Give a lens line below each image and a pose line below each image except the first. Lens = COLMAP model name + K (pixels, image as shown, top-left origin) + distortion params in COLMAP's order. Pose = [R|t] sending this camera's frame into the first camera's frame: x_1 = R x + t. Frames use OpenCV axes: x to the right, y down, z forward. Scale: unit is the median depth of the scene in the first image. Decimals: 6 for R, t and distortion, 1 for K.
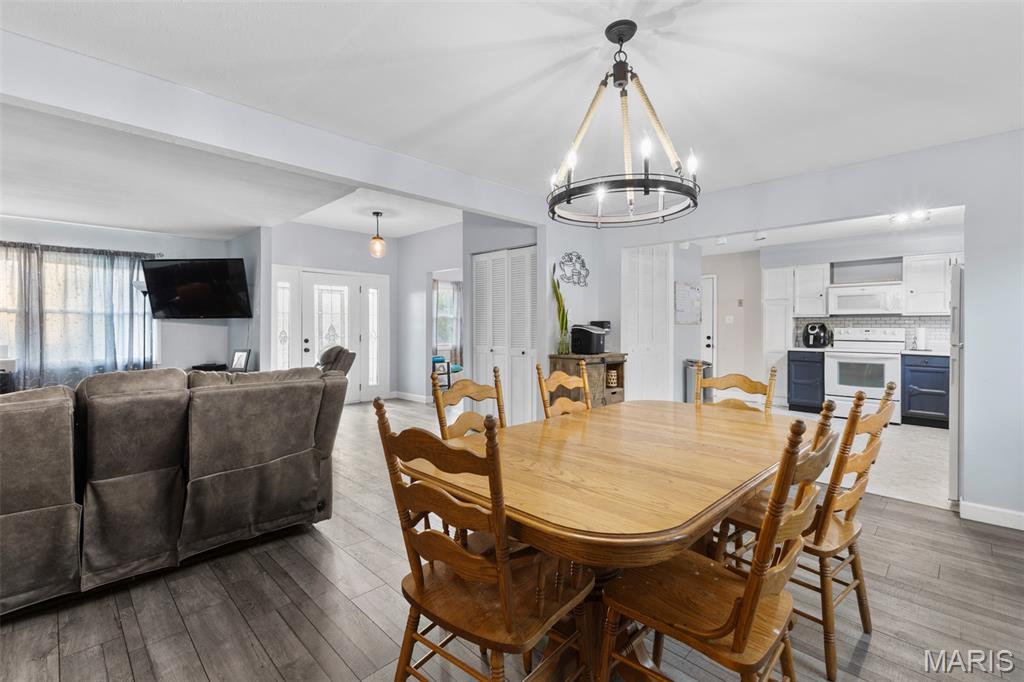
lens RADIAL K [[445.3, 0, 509.2], [0, 445.3, 329.0], [0, 0, 1]] dist [-0.001038, -0.000249]
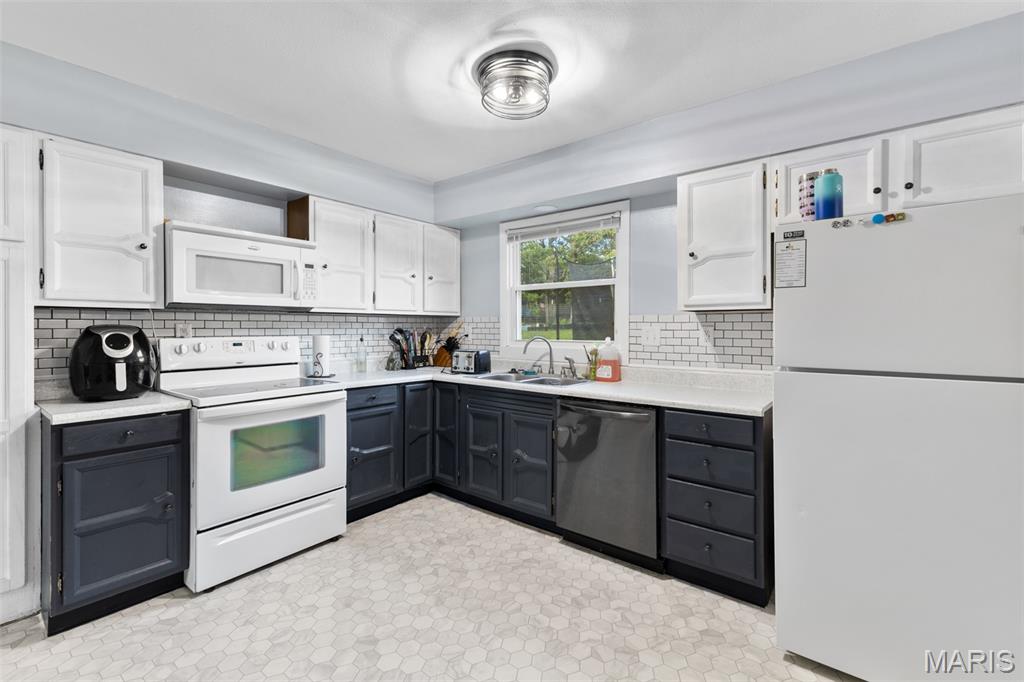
lens RADIAL K [[445.3, 0, 509.2], [0, 445.3, 329.0], [0, 0, 1]] dist [-0.001038, -0.000249]
pose [[-0.092966, -0.011405, 0.995604, 0.288134], [-0.002317, 0.999934, 0.011238, -0.013712], [-0.995667, -0.001262, -0.092986, 0.658044]]
